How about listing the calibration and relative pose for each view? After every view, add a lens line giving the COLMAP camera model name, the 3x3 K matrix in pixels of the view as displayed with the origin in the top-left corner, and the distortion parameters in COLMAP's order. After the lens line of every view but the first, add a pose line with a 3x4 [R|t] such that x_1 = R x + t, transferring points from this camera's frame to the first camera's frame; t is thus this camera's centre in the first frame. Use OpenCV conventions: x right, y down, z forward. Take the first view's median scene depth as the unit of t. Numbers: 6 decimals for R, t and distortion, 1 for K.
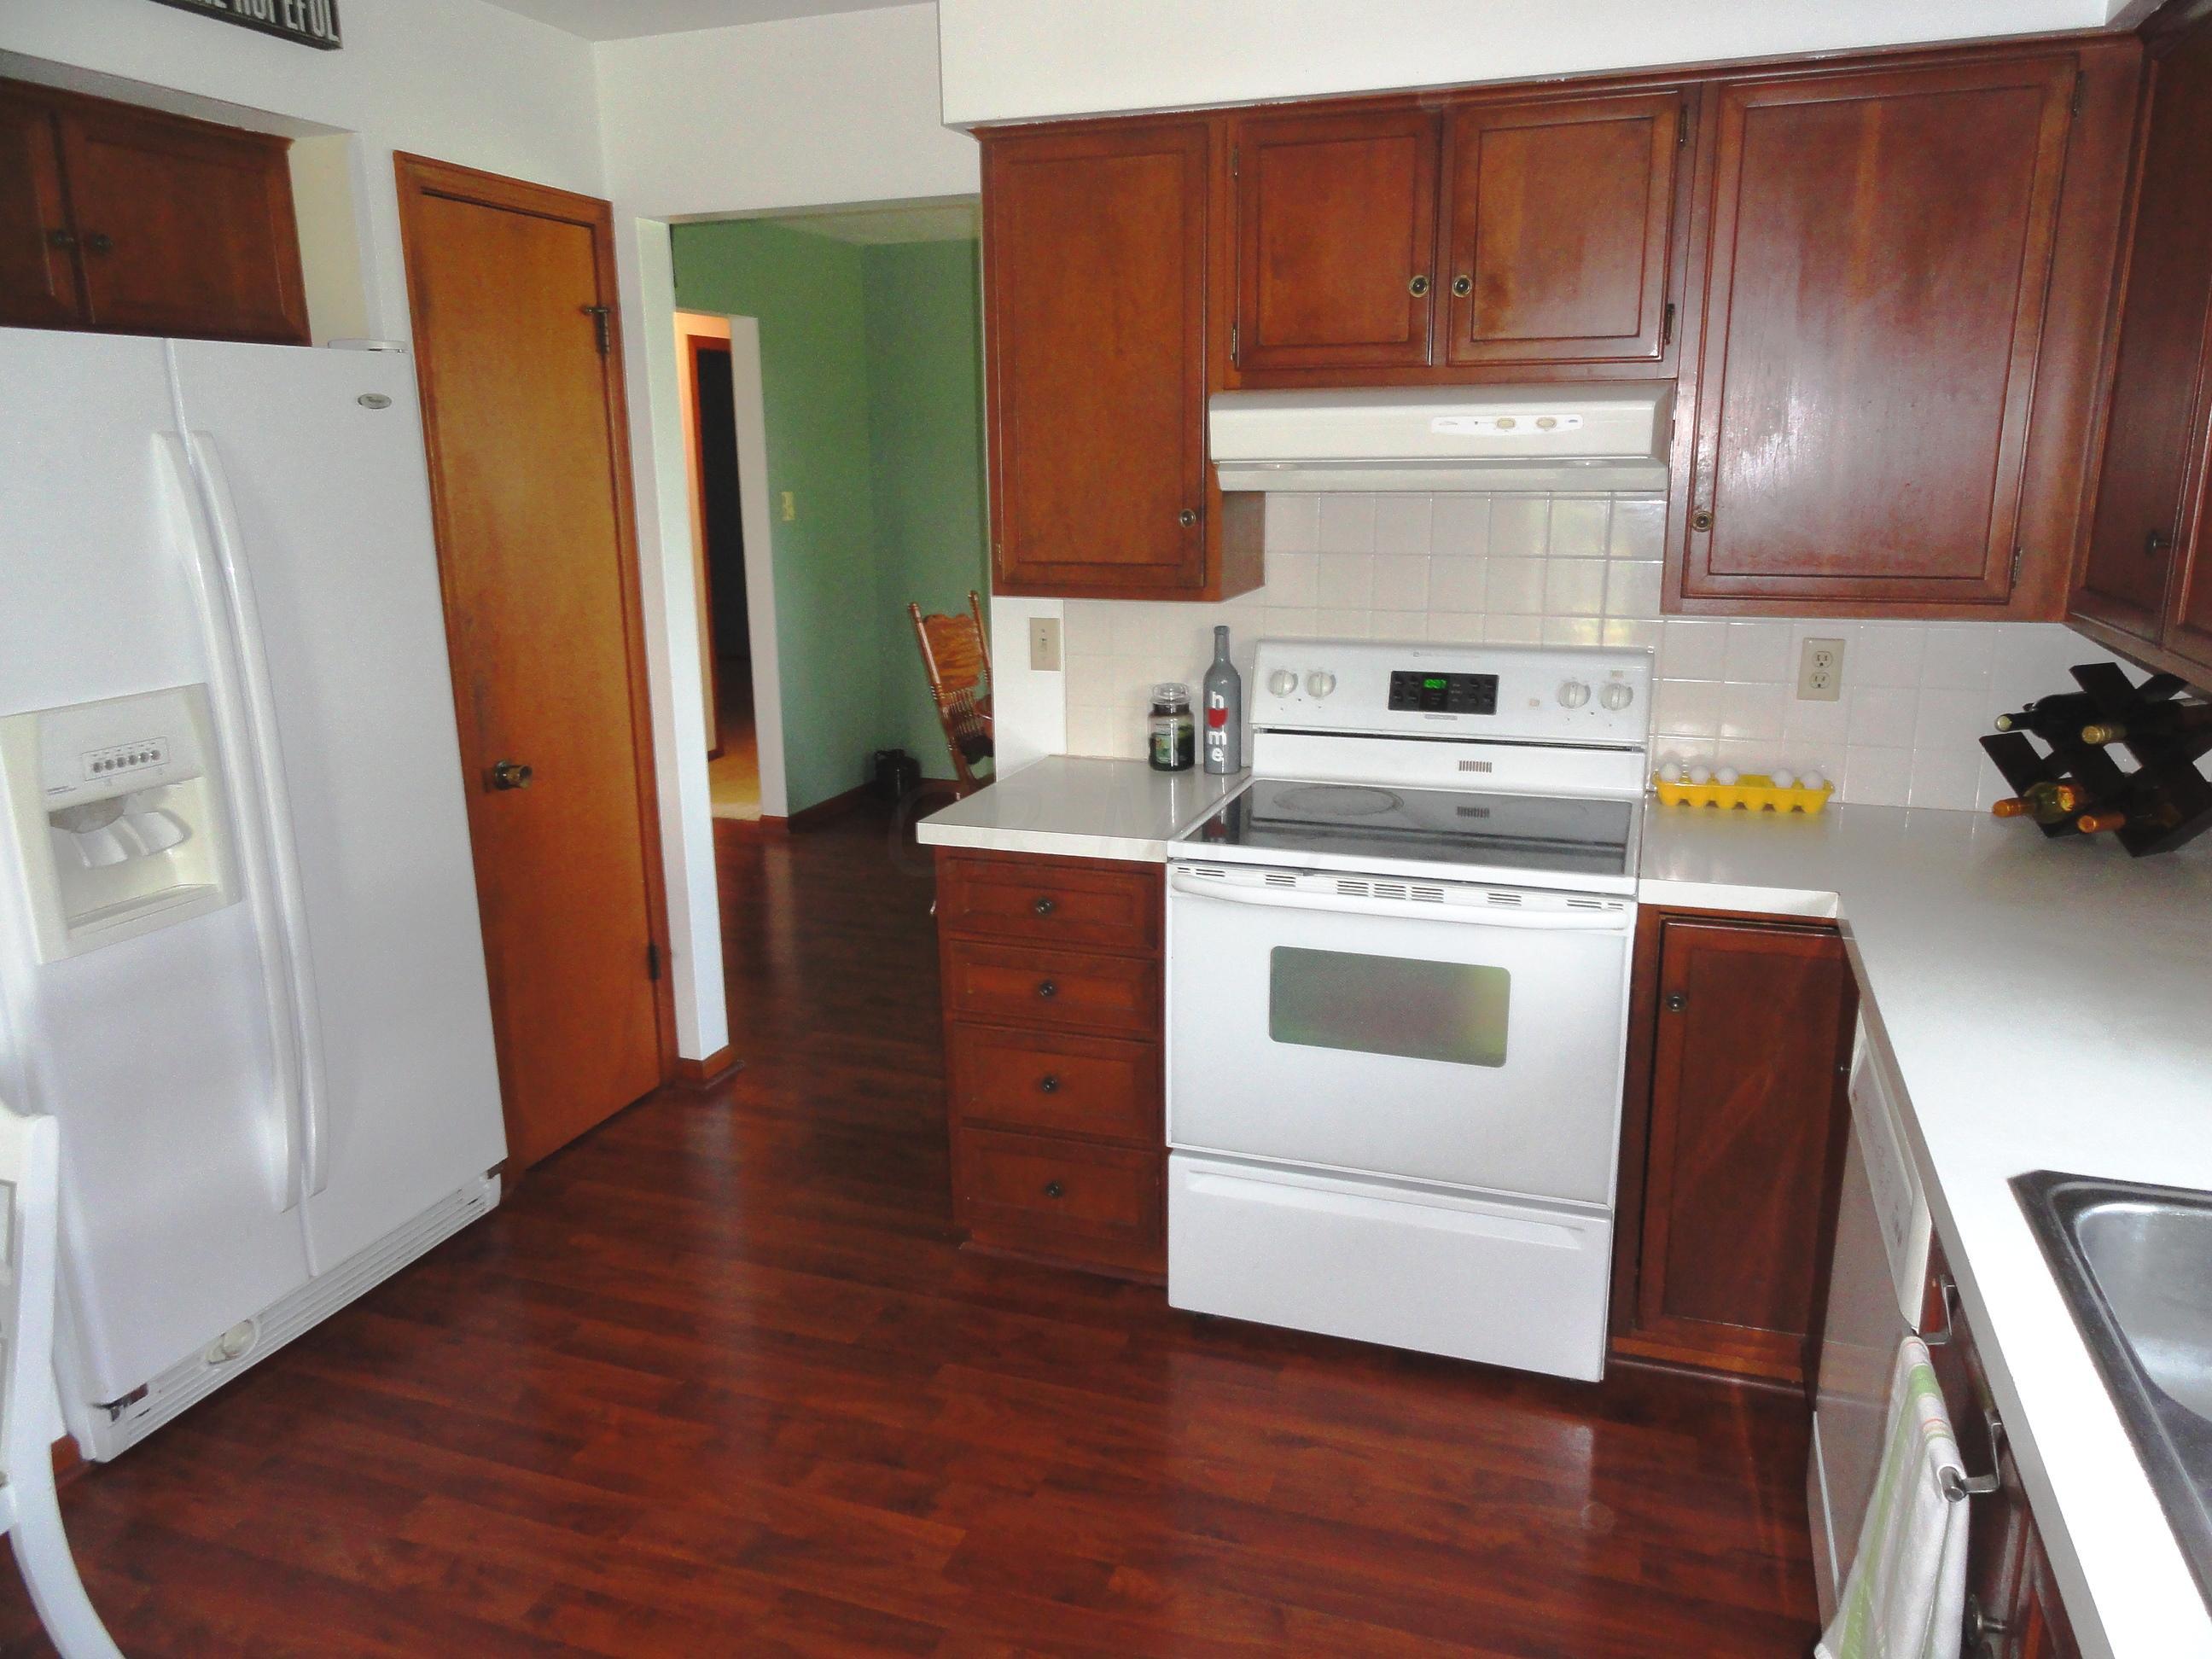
lens RADIAL K [[1547.1, 0, 1117.2], [0, 1547.1, 833.7], [0, 0, 1]] dist [0.003857, 0.001392]
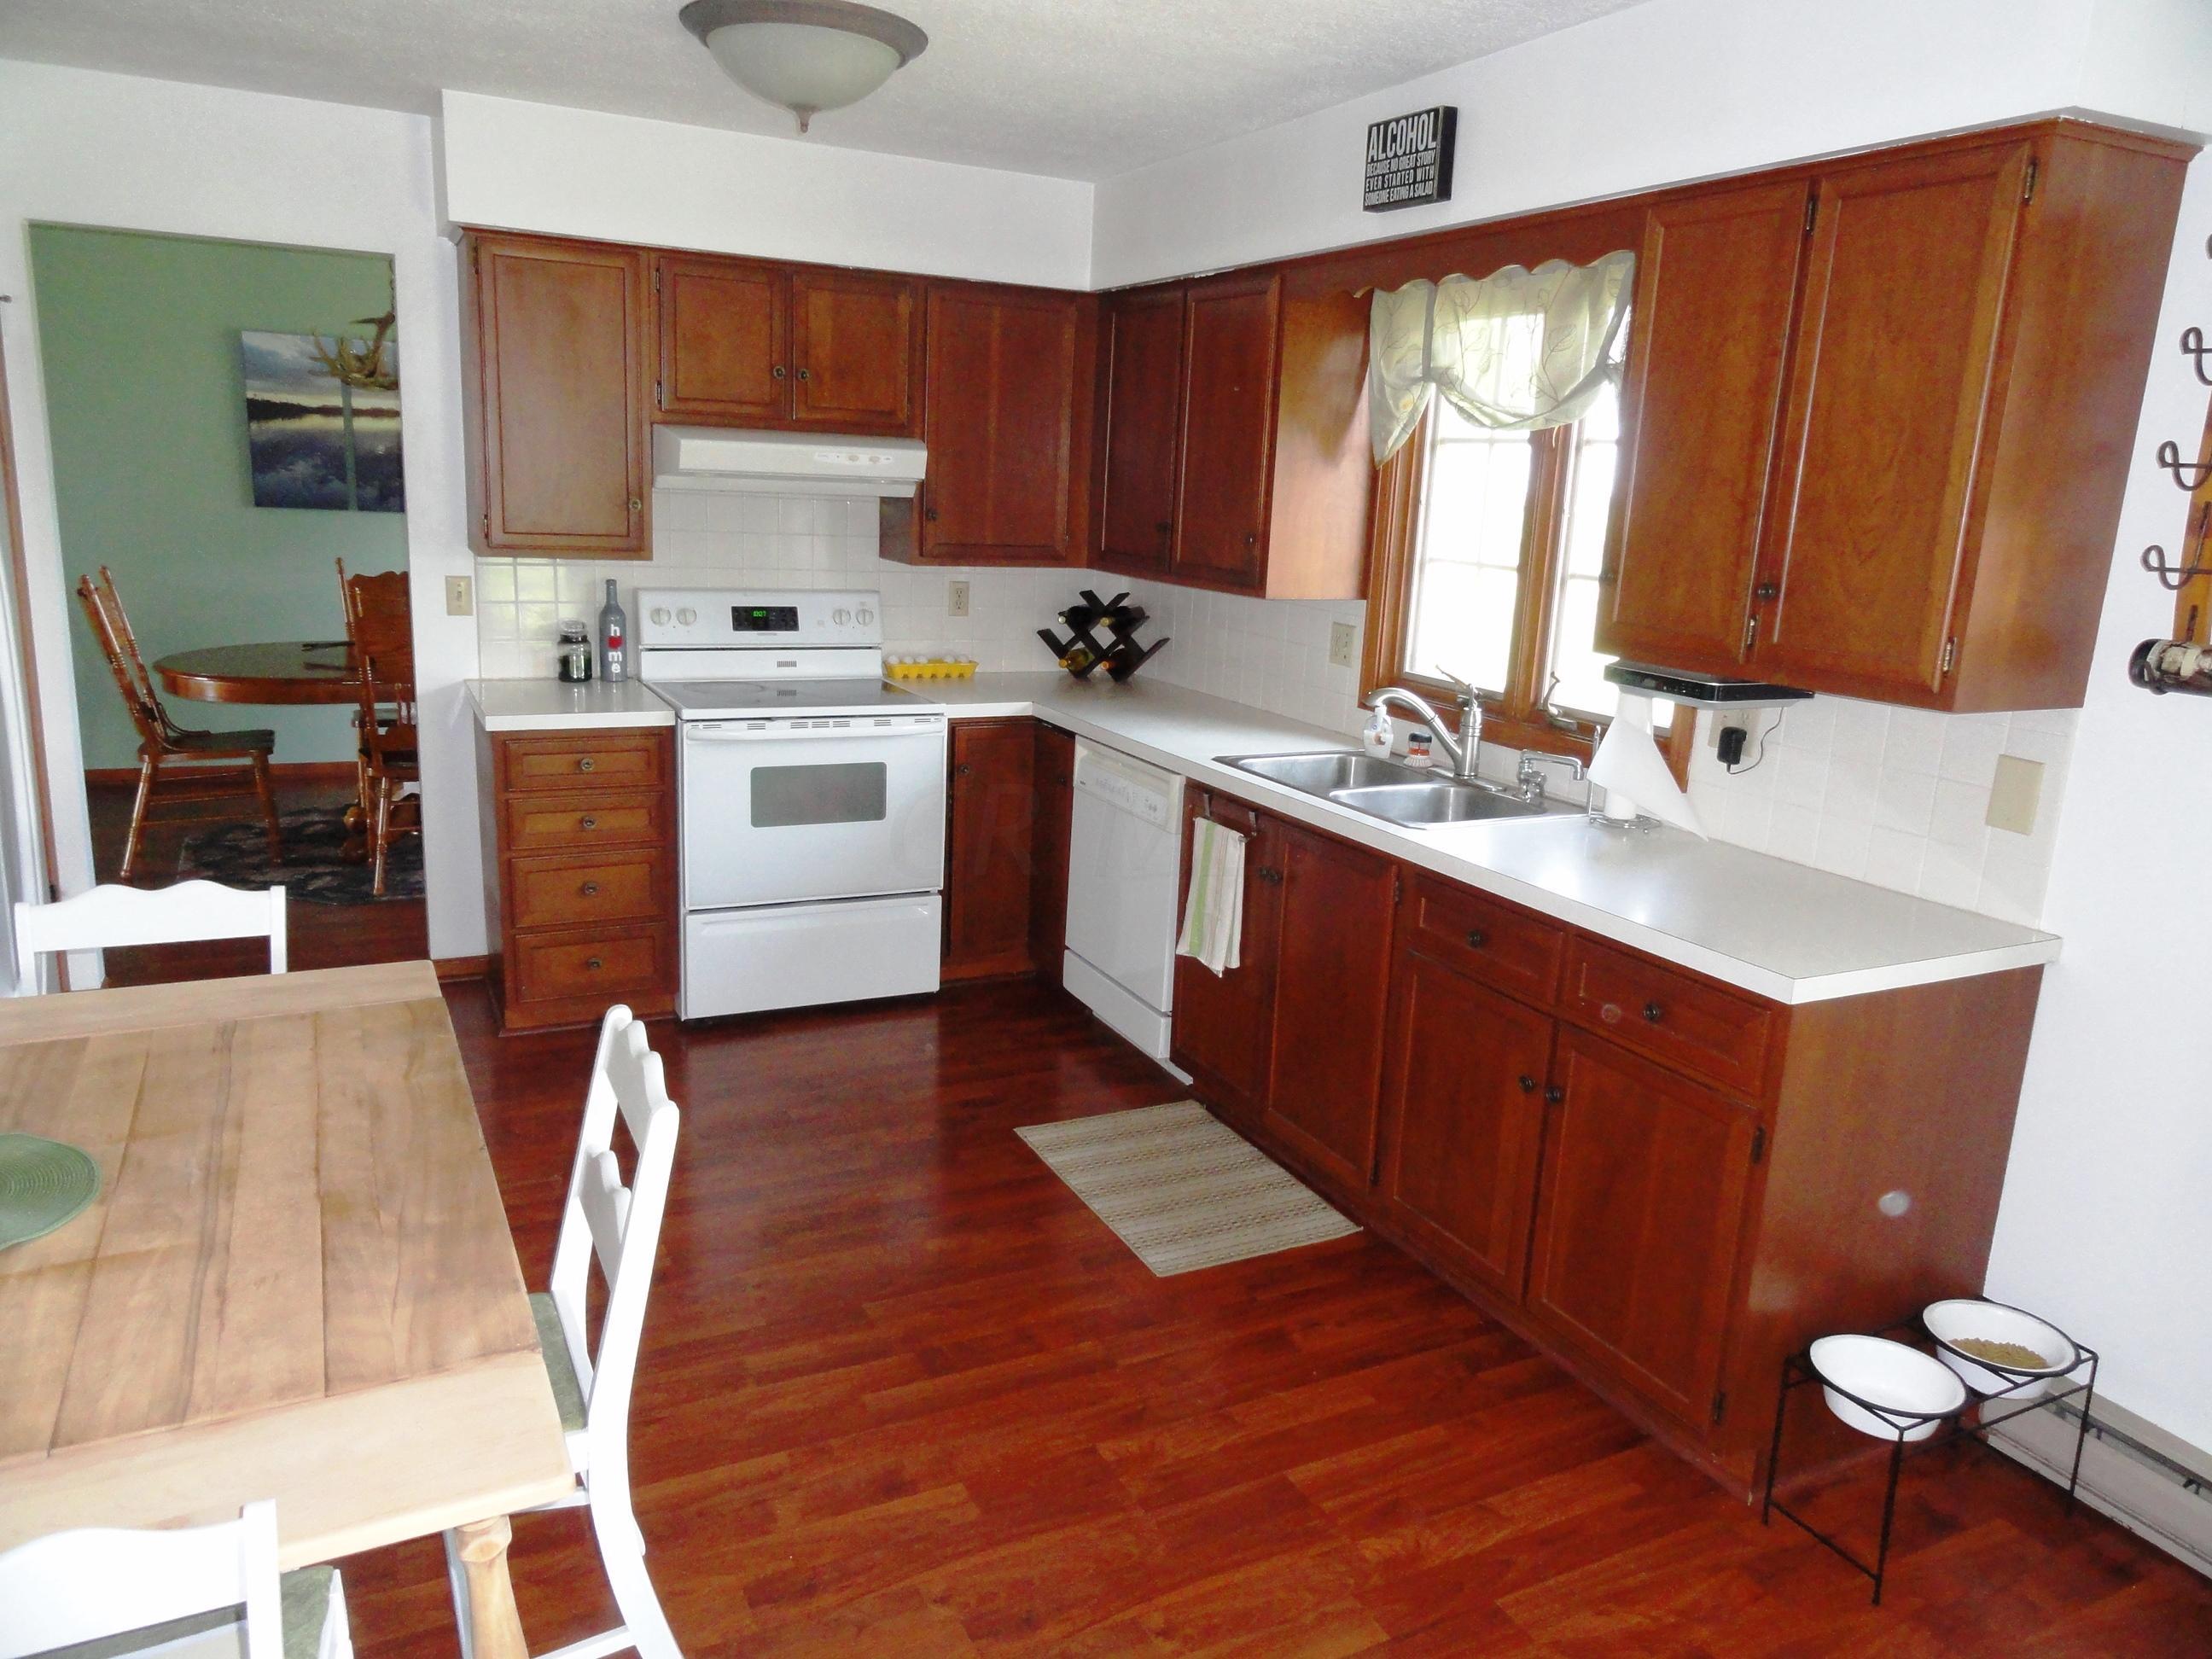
lens RADIAL K [[1547.1, 0, 1112.7], [0, 1547.1, 818.1], [0, 0, 1]] dist [0.003857, 0.001392]
pose [[0.692299, -0.113779, 0.712585, -0.731129], [0.120842, 0.991826, 0.040963, 0.094747], [-0.711421, 0.057752, 0.700389, -0.378349]]
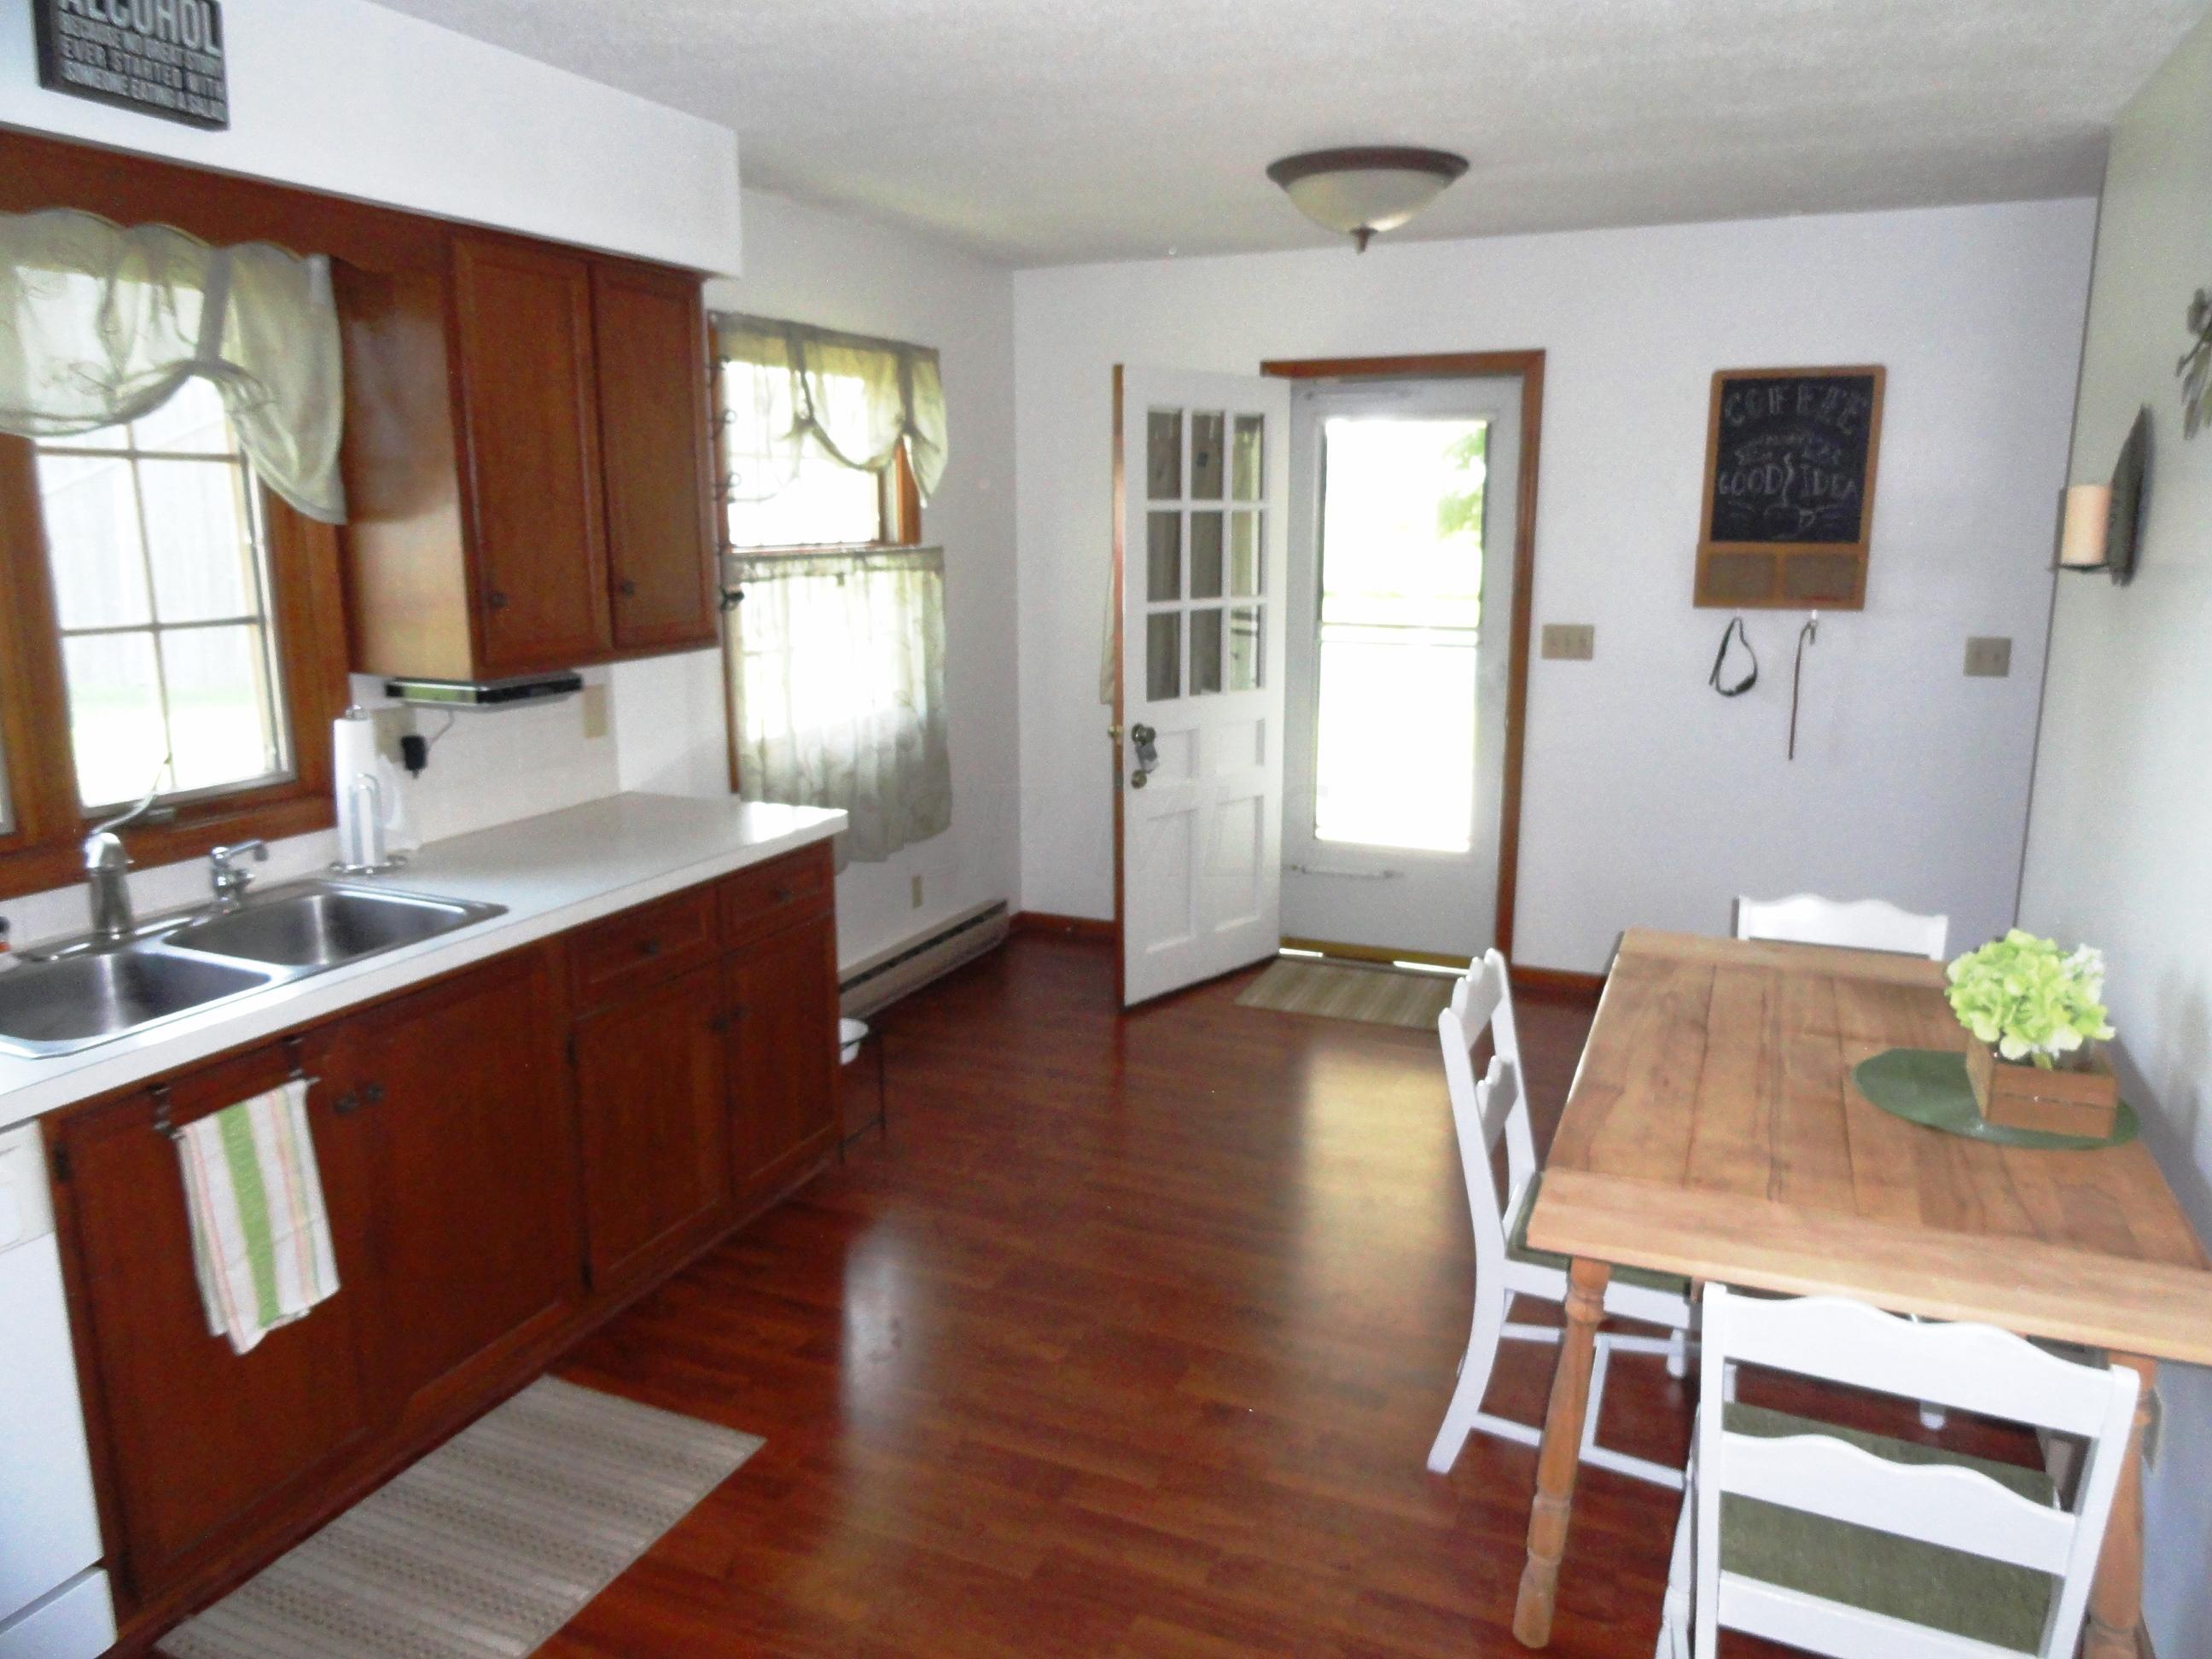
lens RADIAL K [[1547.1, 0, 1112.4], [0, 1547.1, 832.1], [0, 0, 1]] dist [0.003857, 0.001392]
pose [[-0.997698, -0.005692, 0.067576, 0.076438], [0.023904, 0.902997, 0.428982, -0.523707], [-0.063463, 0.429610, -0.900782, 2.013493]]
